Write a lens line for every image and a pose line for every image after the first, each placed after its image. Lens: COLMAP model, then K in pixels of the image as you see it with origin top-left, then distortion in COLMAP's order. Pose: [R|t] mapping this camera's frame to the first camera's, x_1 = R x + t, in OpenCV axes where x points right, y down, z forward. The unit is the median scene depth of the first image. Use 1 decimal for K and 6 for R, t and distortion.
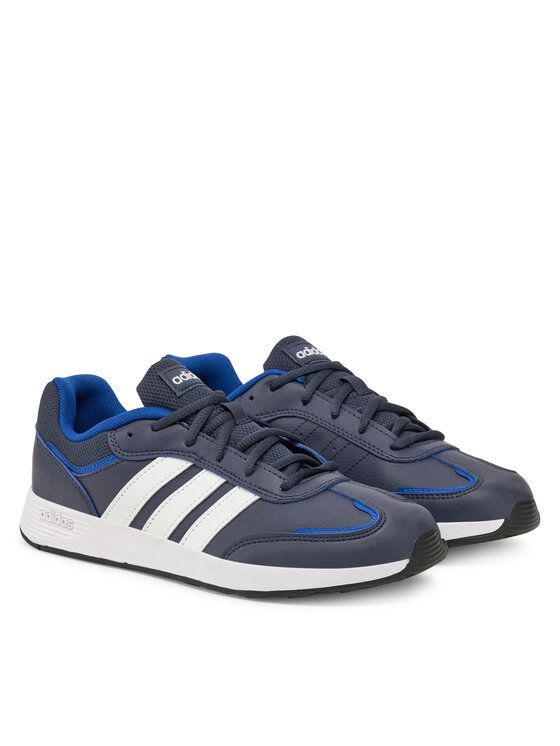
lens RADIAL K [[2175.9, 0, 280.0], [0, 2175.9, 373.0], [0, 0, 1]] dist [-0.949493, -0.154643]
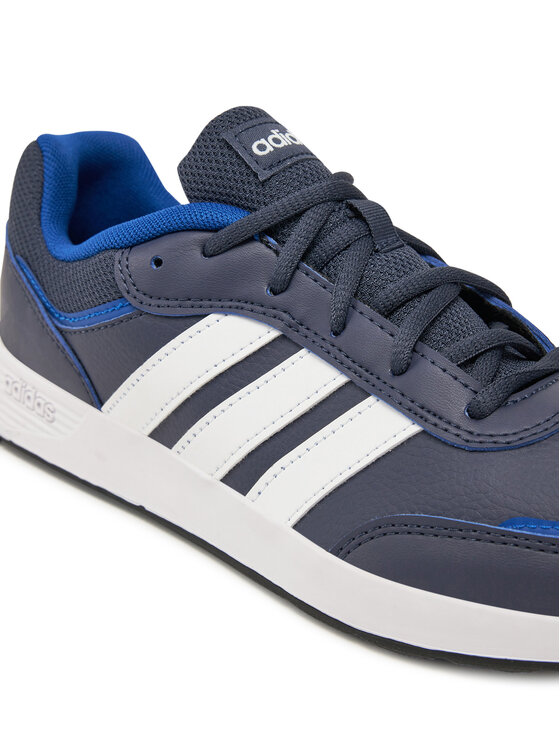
lens RADIAL K [[1383.1, 0, 280.0], [0, 1383.1, 373.0], [0, 0, 1]] dist [-0.384869, 0.005096]
pose [[0.996715, 0.060509, -0.053839, -0.023402], [-0.048610, 0.978603, 0.199933, -0.010512], [0.064785, -0.196659, 0.978329, 0.694358]]
